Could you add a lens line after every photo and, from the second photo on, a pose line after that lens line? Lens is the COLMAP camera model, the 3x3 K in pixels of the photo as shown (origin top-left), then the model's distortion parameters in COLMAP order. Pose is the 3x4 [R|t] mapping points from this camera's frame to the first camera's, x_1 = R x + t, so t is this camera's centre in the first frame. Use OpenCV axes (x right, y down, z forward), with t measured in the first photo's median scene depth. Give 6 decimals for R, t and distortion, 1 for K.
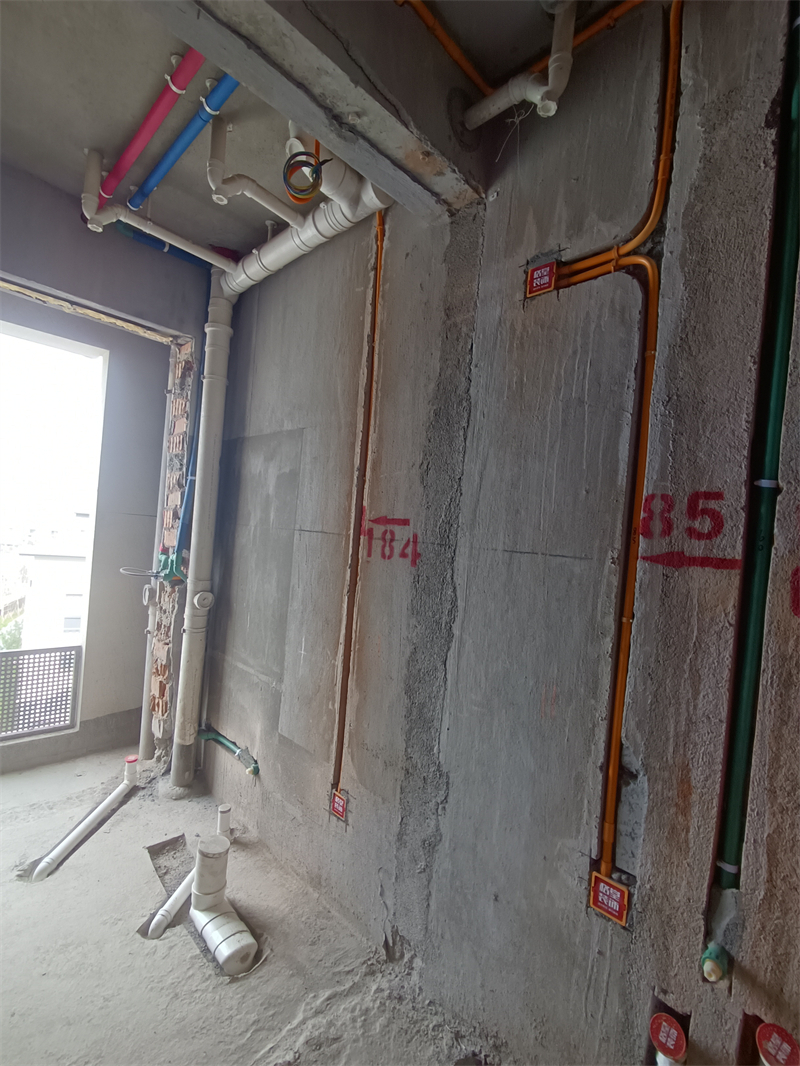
lens RADIAL K [[487.7, 0, 404.8], [0, 487.7, 535.7], [0, 0, 1]] dist [-0.009903, 0.002089]
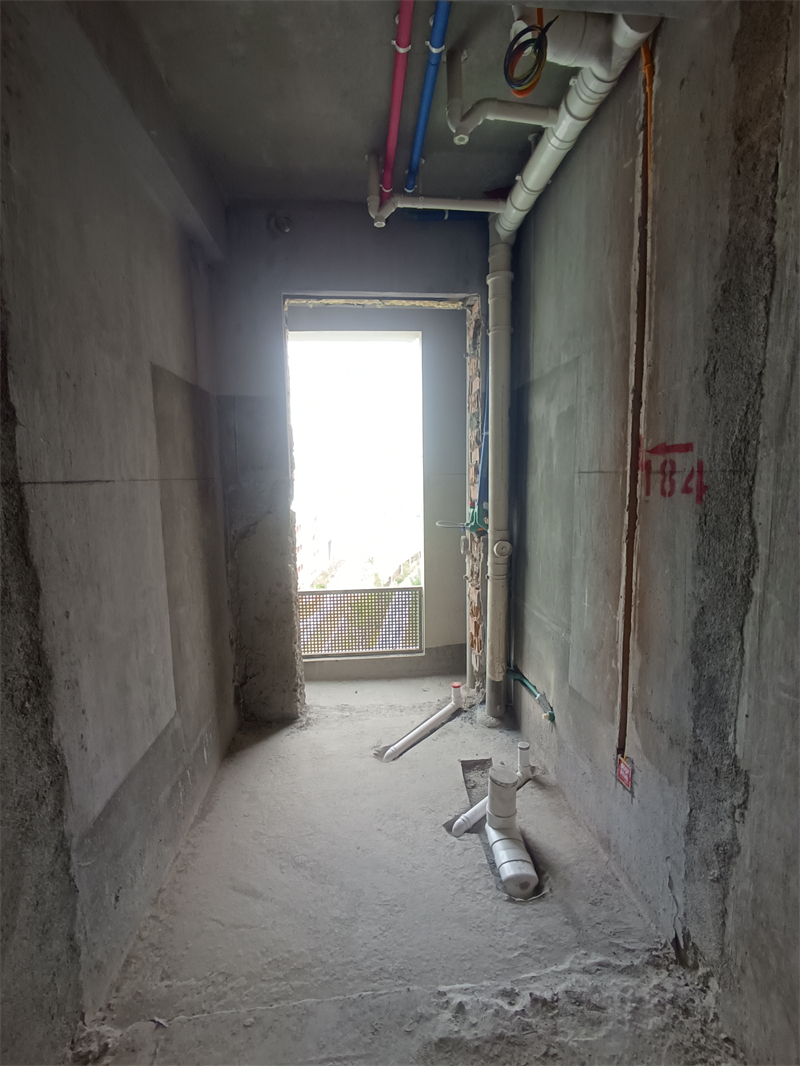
lens RADIAL K [[487.7, 0, 402.4], [0, 487.7, 536.3], [0, 0, 1]] dist [-0.009903, 0.002089]
pose [[0.761888, -0.015575, -0.647522, 0.143019], [0.078650, 0.994538, 0.068619, 0.023078], [0.642916, -0.103208, 0.758951, 0.098073]]
